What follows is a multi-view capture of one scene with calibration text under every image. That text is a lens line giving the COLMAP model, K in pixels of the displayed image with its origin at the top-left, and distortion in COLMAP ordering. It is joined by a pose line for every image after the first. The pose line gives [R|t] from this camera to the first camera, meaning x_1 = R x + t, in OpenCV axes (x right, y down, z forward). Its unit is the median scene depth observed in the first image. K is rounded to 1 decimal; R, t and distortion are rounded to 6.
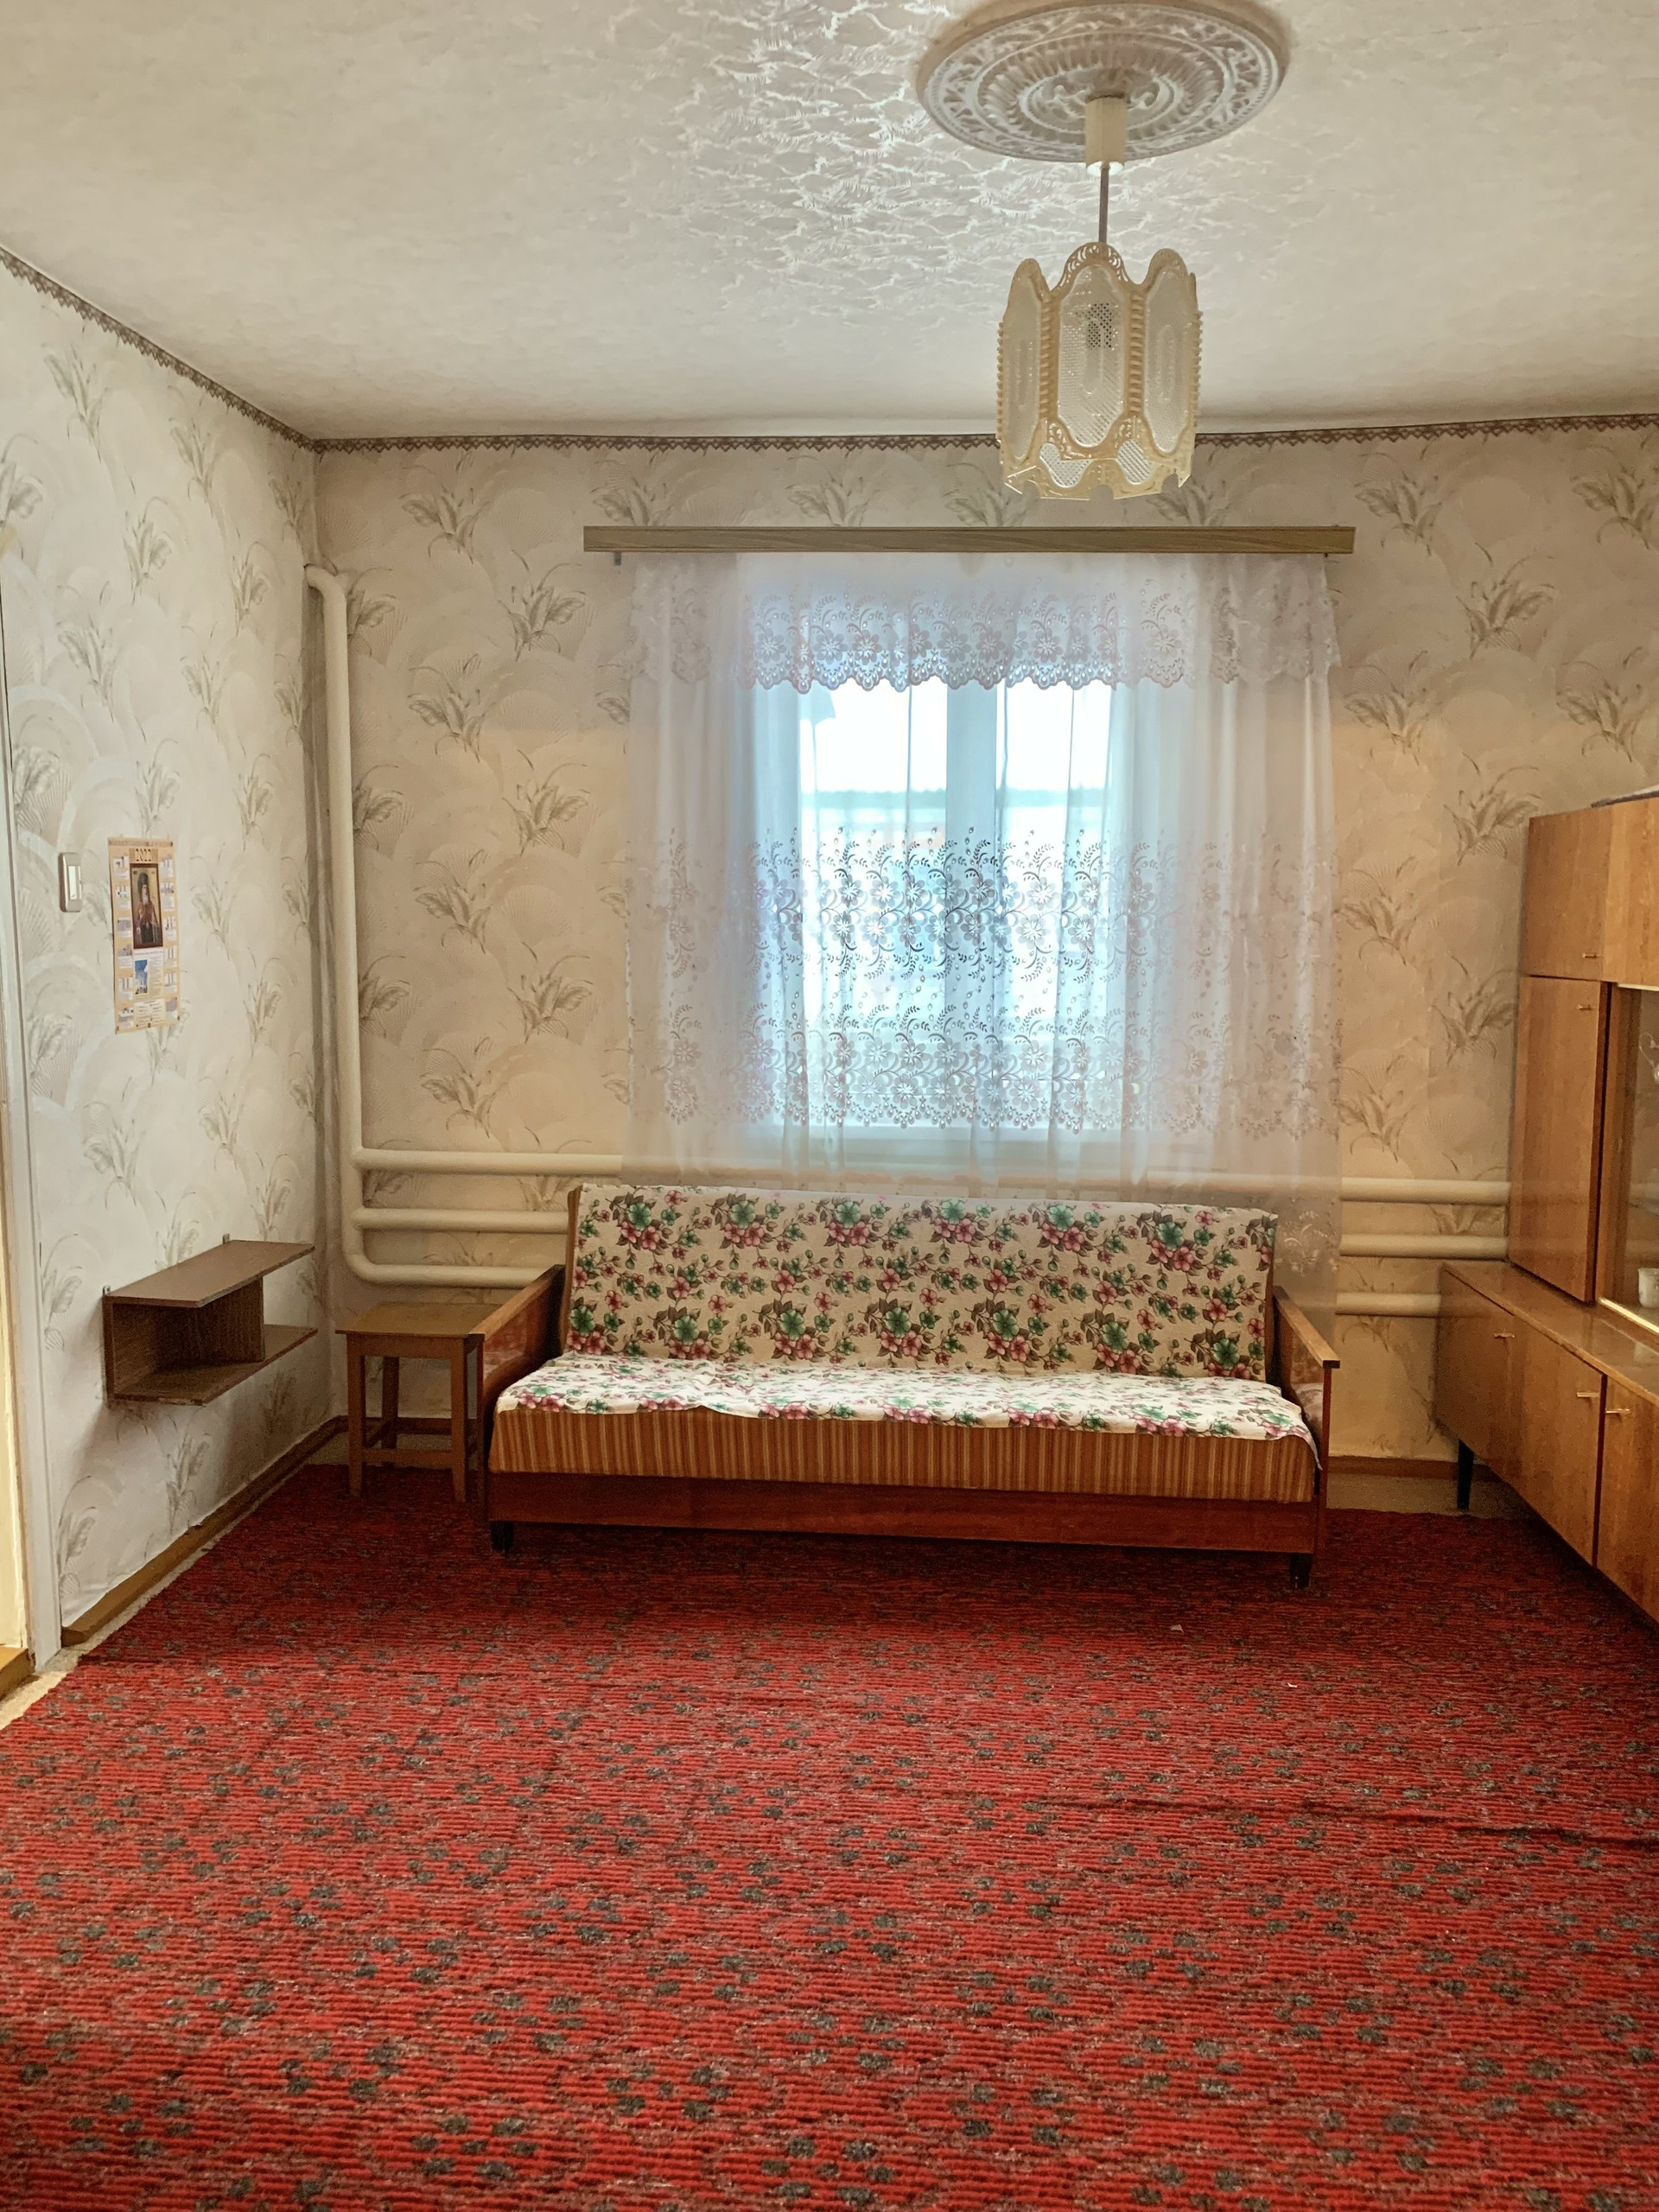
lens RADIAL K [[1713.9, 0, 842.4], [0, 1713.9, 1099.5], [0, 0, 1]] dist [0.102437, -0.138890]
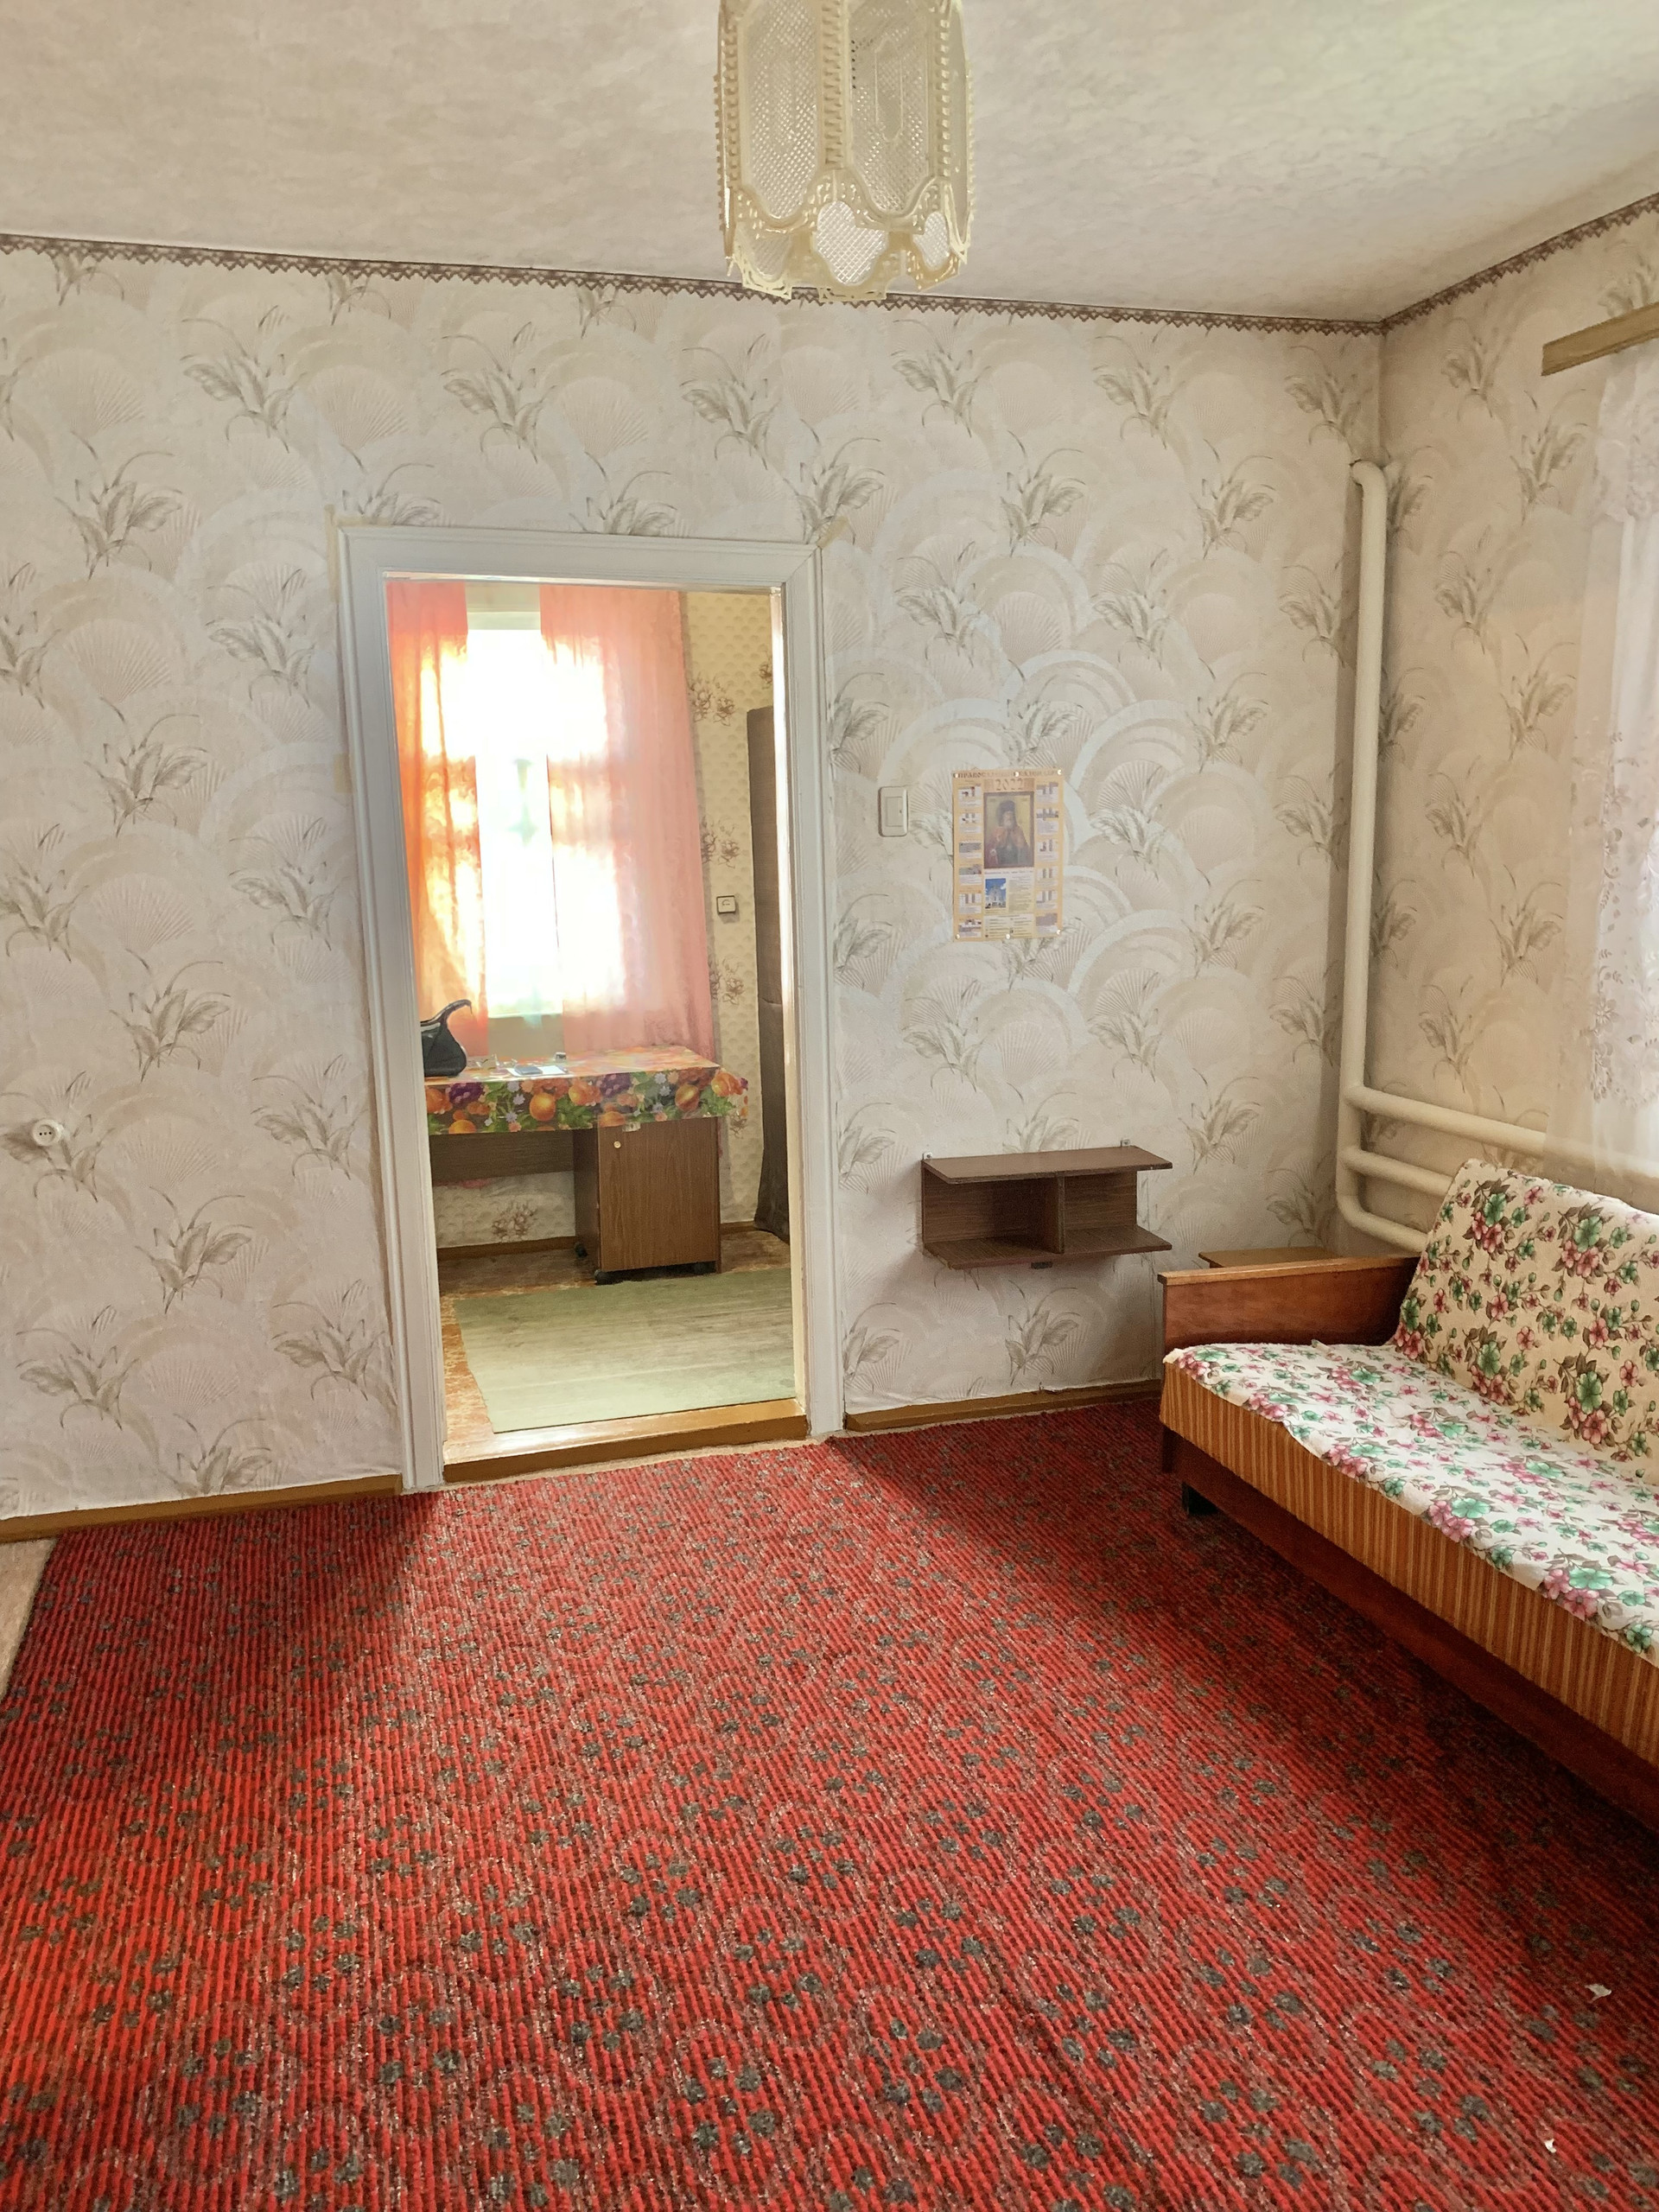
lens RADIAL K [[1713.9, 0, 842.4], [0, 1713.9, 1099.5], [0, 0, 1]] dist [0.102437, -0.138890]
pose [[0.363183, 0.137547, -0.921509, 0.521640], [-0.097468, 0.989225, 0.109241, -0.042617], [0.926606, 0.050143, 0.372676, 0.419018]]
